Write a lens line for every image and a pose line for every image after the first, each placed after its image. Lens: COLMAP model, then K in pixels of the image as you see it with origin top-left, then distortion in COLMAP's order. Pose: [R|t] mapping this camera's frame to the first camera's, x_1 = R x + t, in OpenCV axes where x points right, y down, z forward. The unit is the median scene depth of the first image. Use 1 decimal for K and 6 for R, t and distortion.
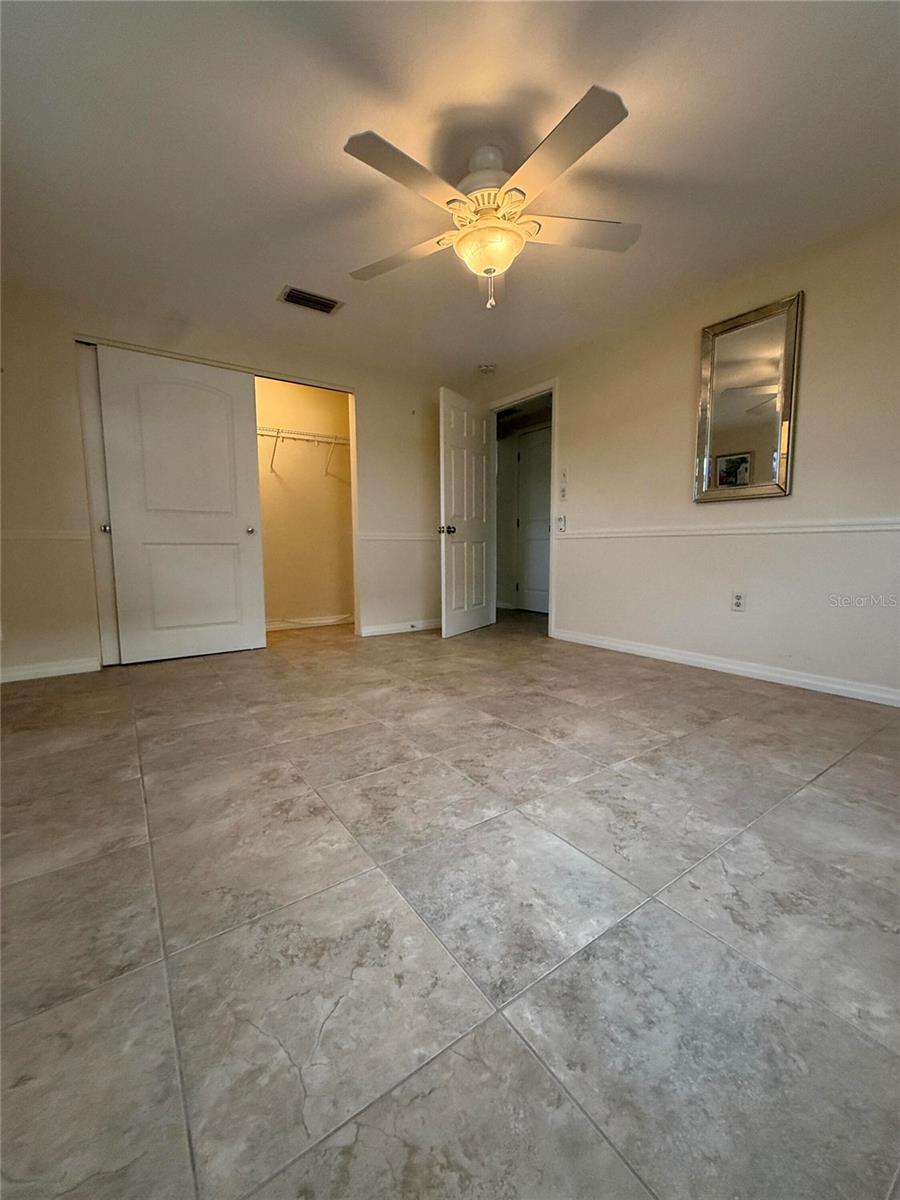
lens RADIAL K [[478.6, 0, 446.7], [0, 478.6, 599.5], [0, 0, 1]] dist [-0.000103, -0.000254]
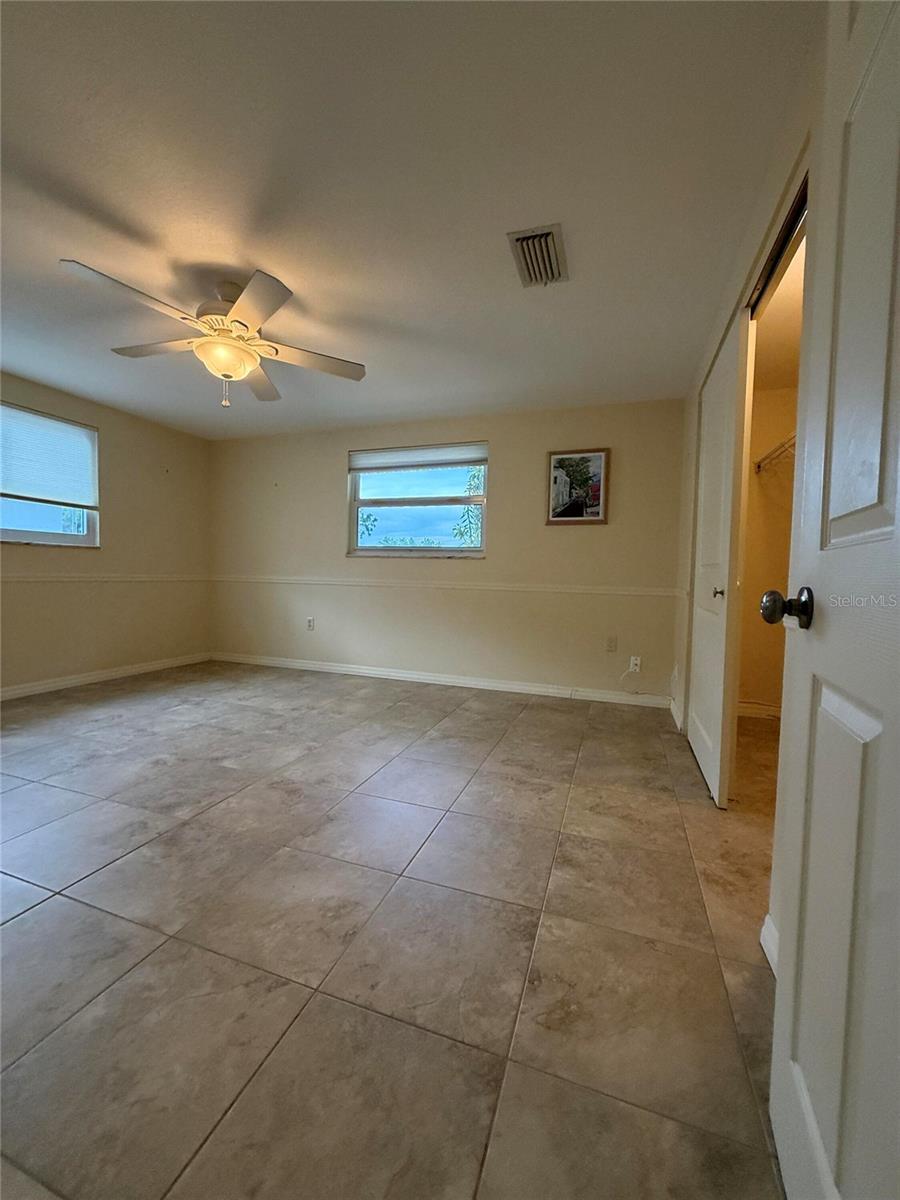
lens RADIAL K [[478.6, 0, 447.9], [0, 478.6, 595.3], [0, 0, 1]] dist [-0.000103, -0.000254]
pose [[-0.814244, 0.013575, -0.580365, 0.330422], [-0.081240, 0.987224, 0.137070, -0.344433], [0.574811, 0.158757, -0.802738, 2.262725]]
